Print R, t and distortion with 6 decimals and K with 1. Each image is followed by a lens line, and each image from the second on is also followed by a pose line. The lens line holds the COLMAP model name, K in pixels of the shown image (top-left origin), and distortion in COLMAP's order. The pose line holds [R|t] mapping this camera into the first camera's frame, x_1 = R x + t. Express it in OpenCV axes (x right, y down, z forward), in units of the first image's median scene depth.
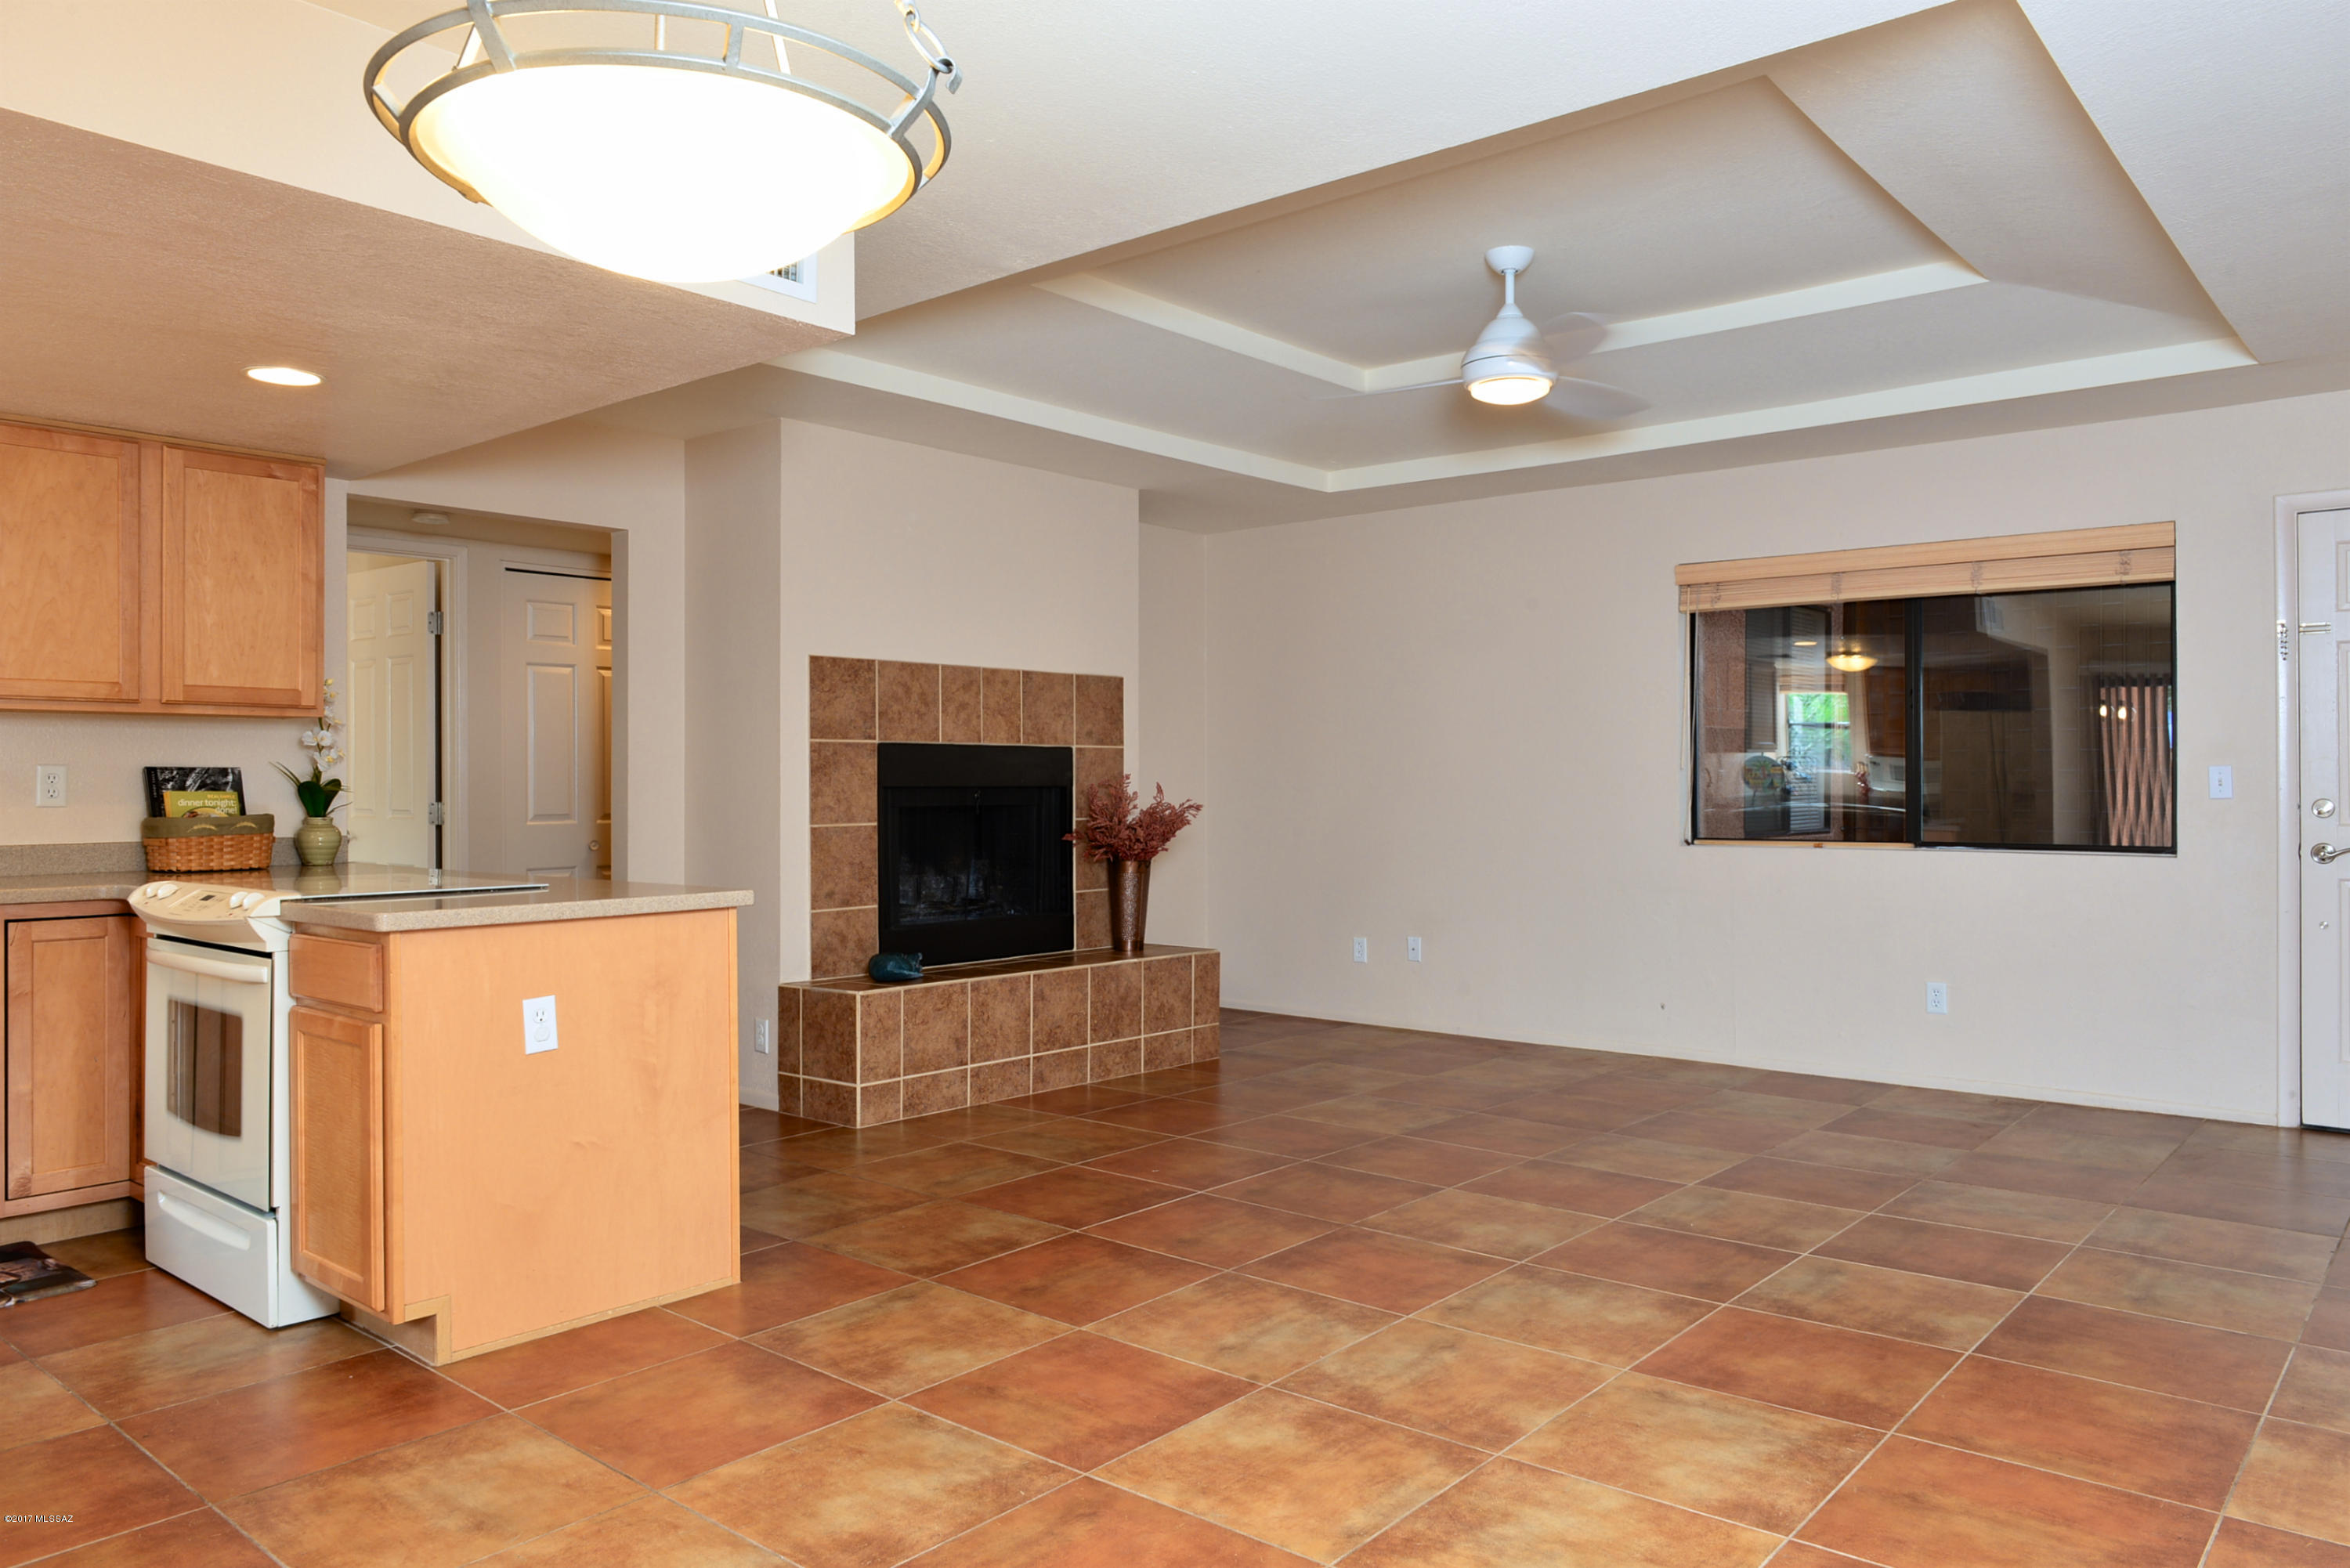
lens RADIAL K [[1603.6, 0, 1173.9], [0, 1603.6, 767.0], [0, 0, 1]] dist [-0.008116, 0.000432]
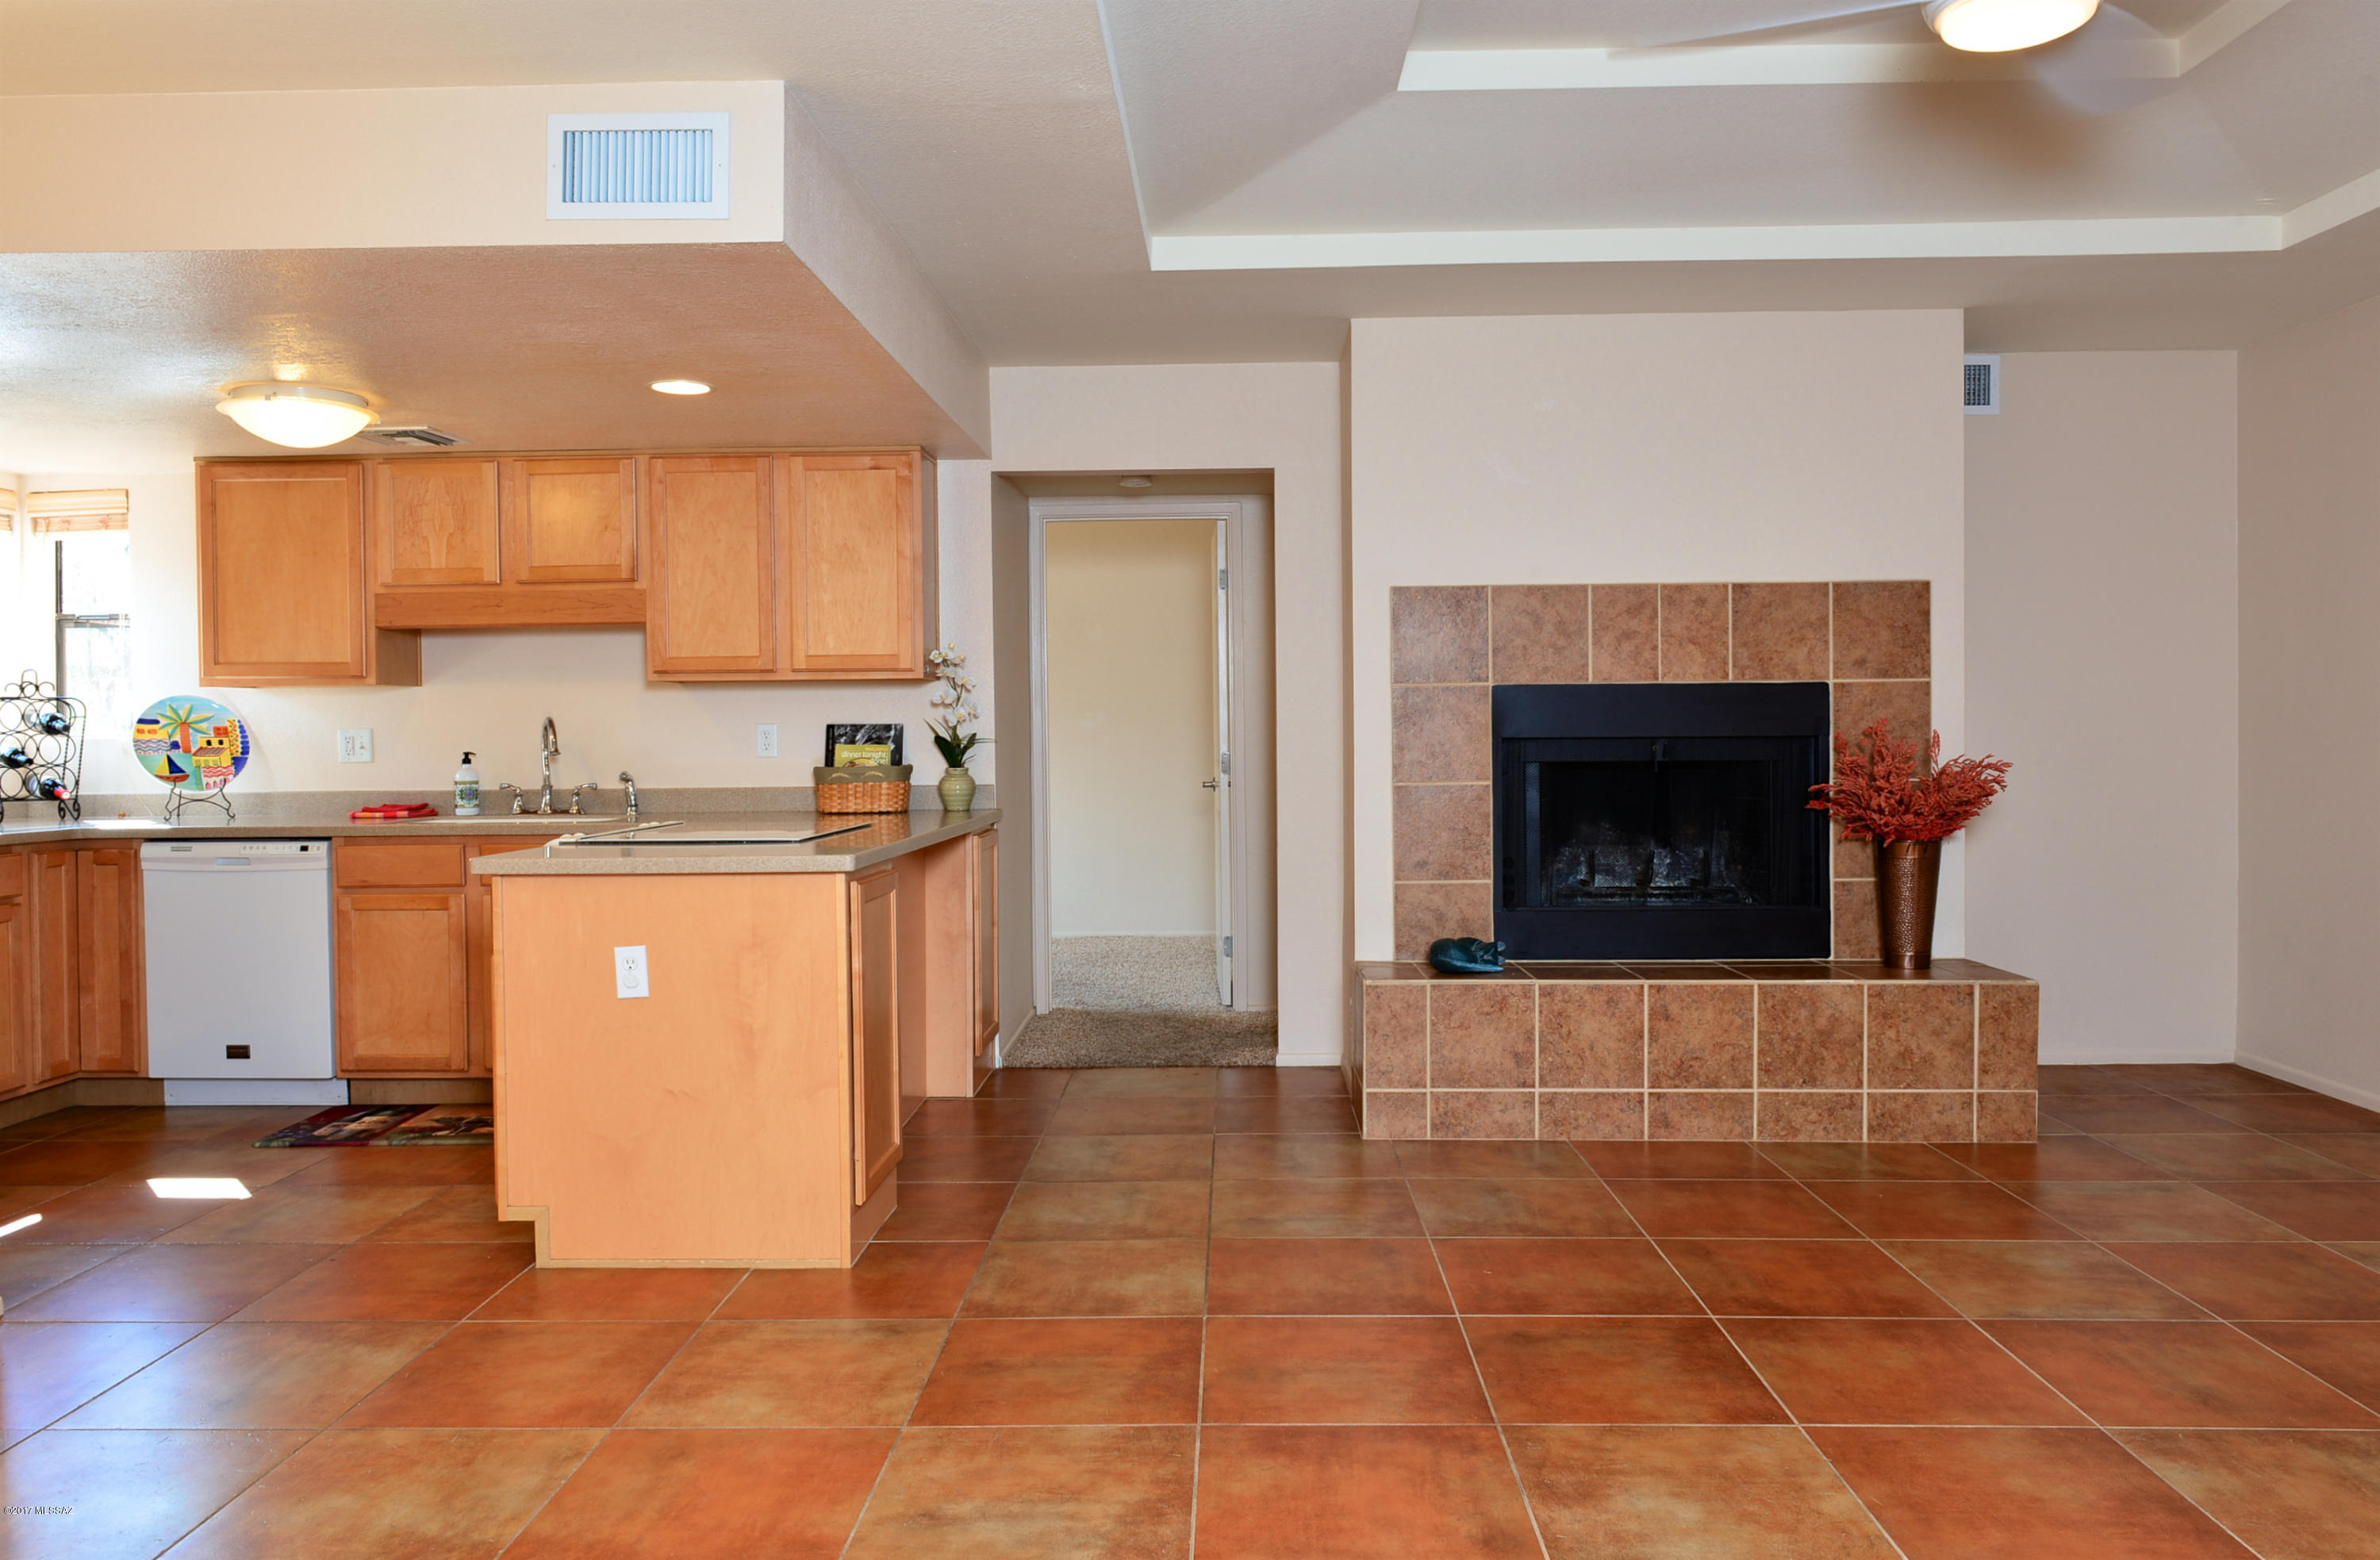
lens RADIAL K [[1628.3, 0, 1190.0], [0, 1628.3, 743.8], [0, 0, 1]] dist [-0.010886, -0.004297]
pose [[0.629574, 0.002213, -0.776938, 0.446253], [0.015118, 0.999772, 0.015099, 0.000116], [0.776794, -0.021252, 0.629396, 0.412390]]
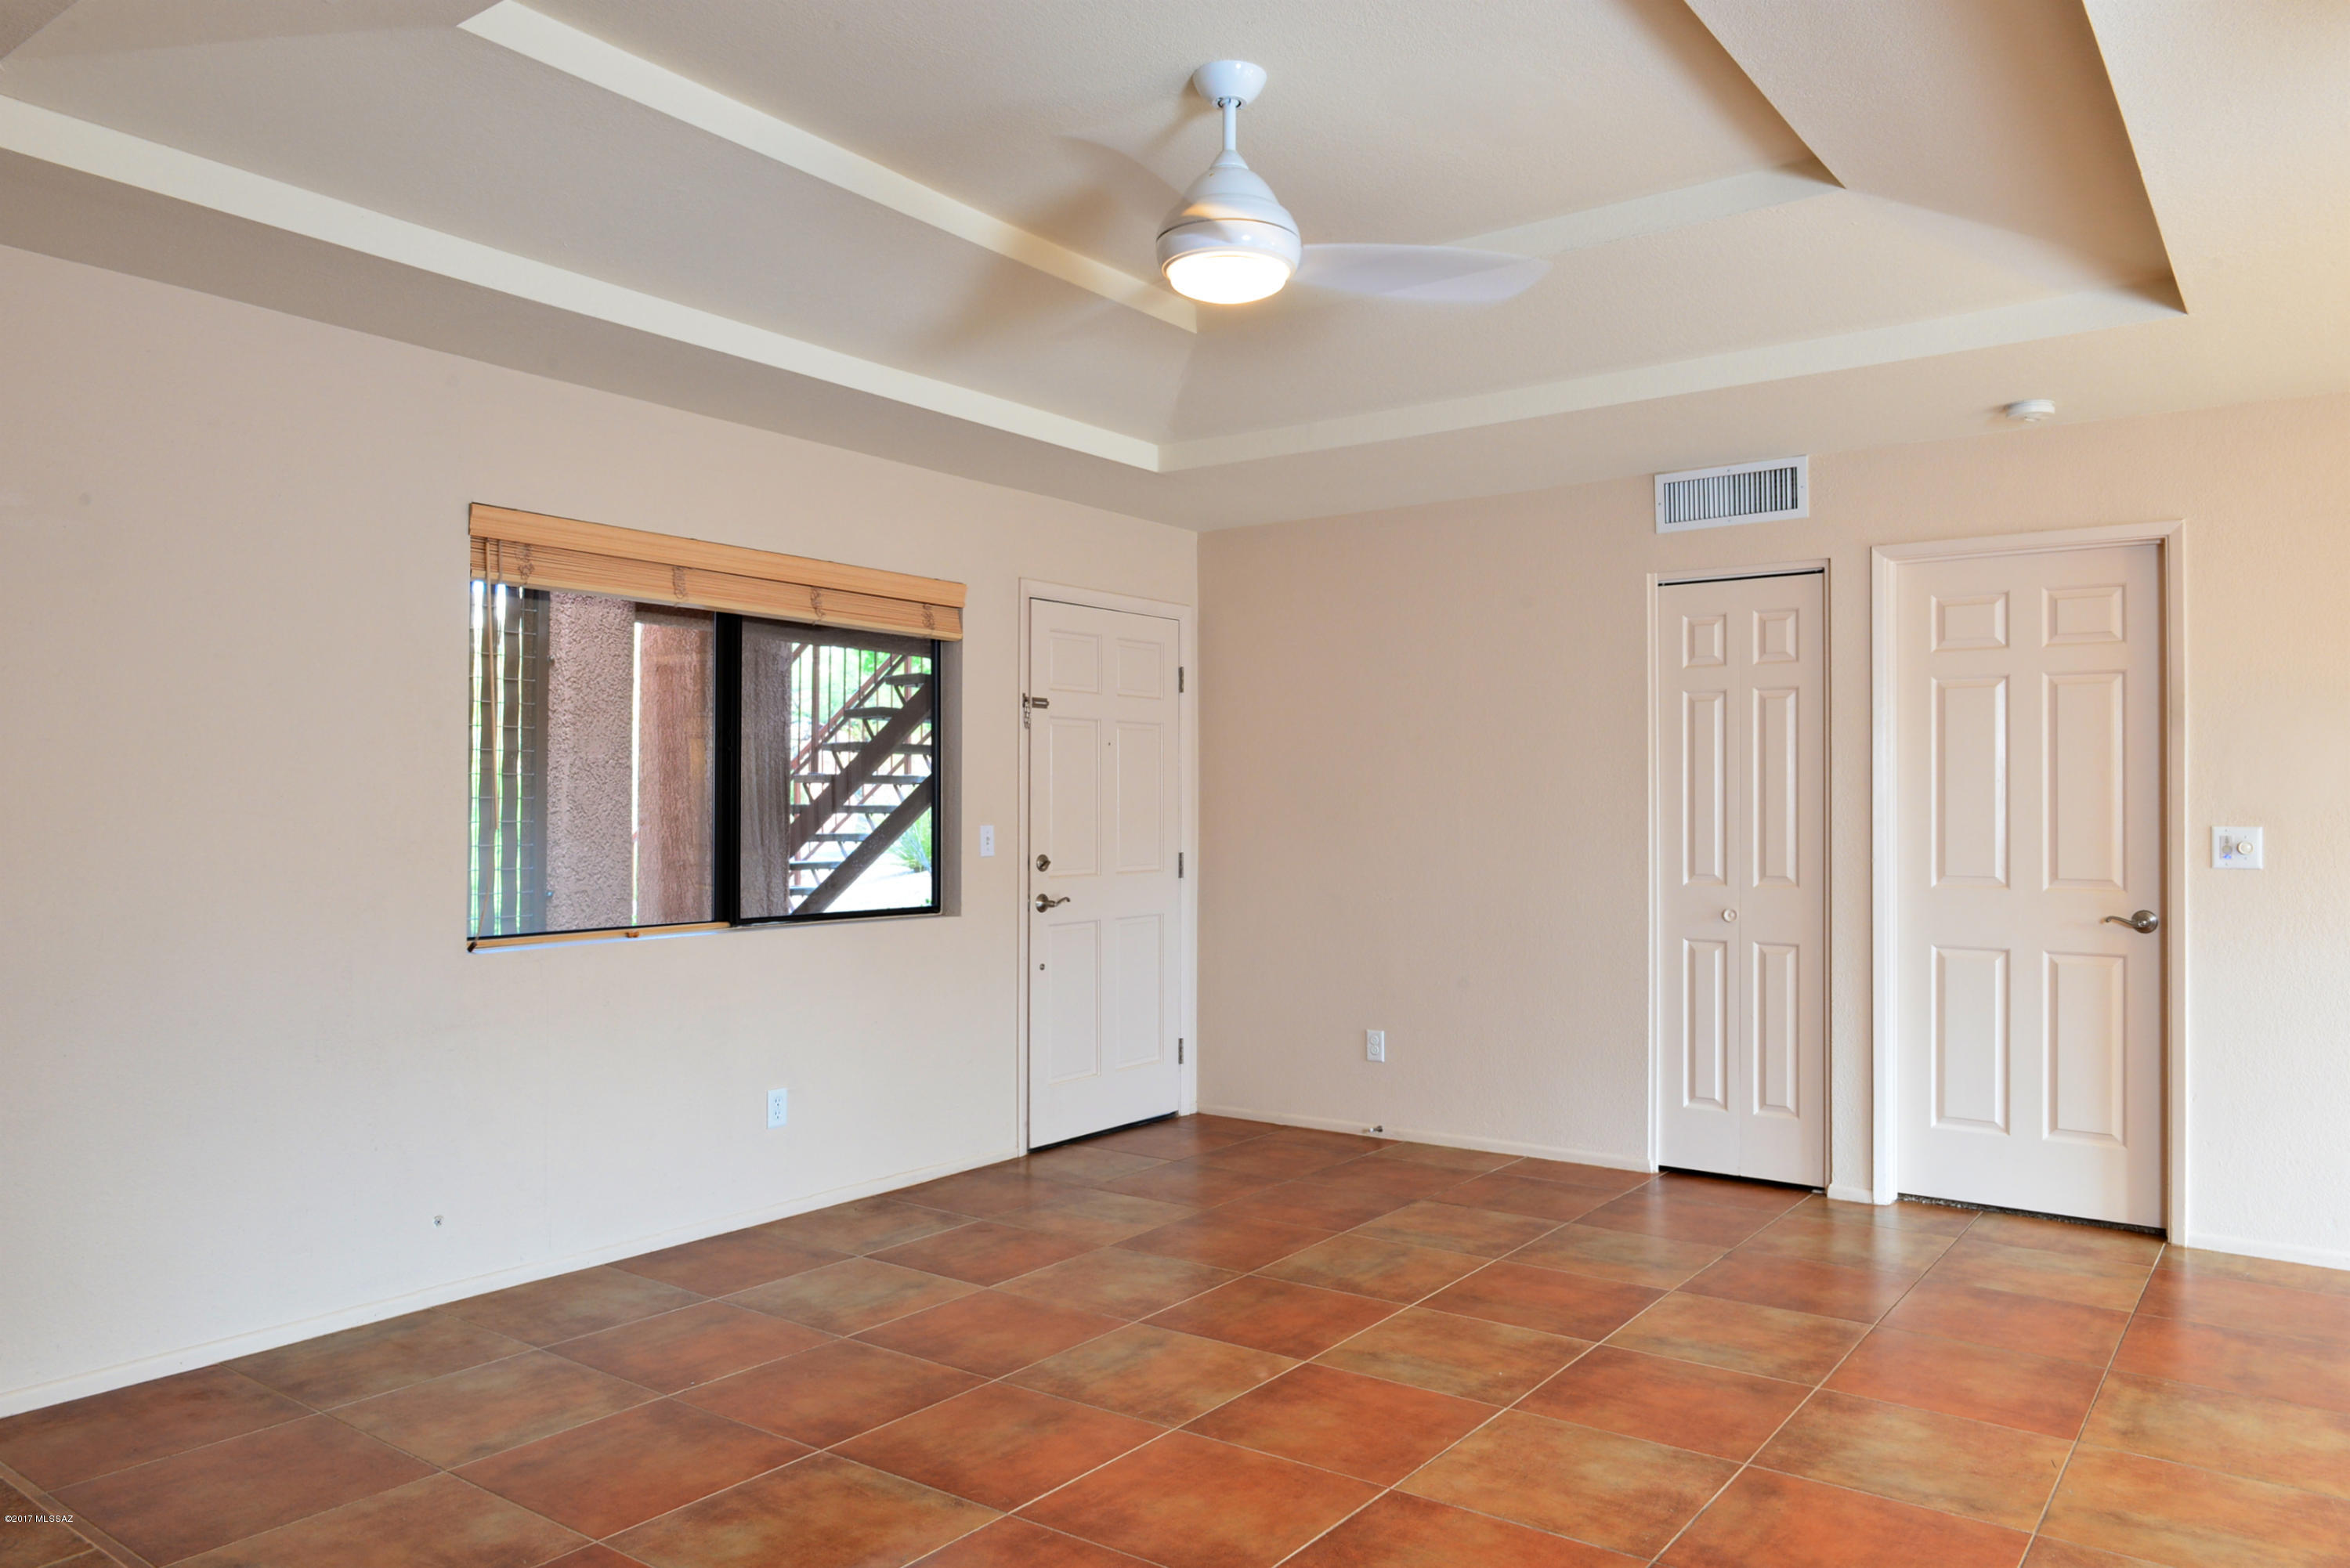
lens RADIAL K [[1607.5, 0, 1180.7], [0, 1607.5, 790.7], [0, 0, 1]] dist [-0.010094, 0.000035]
pose [[-0.074540, 0.011397, 0.997153, -0.435150], [-0.010978, 0.999865, -0.012249, -0.012846], [-0.997158, -0.011860, -0.074404, 1.029126]]
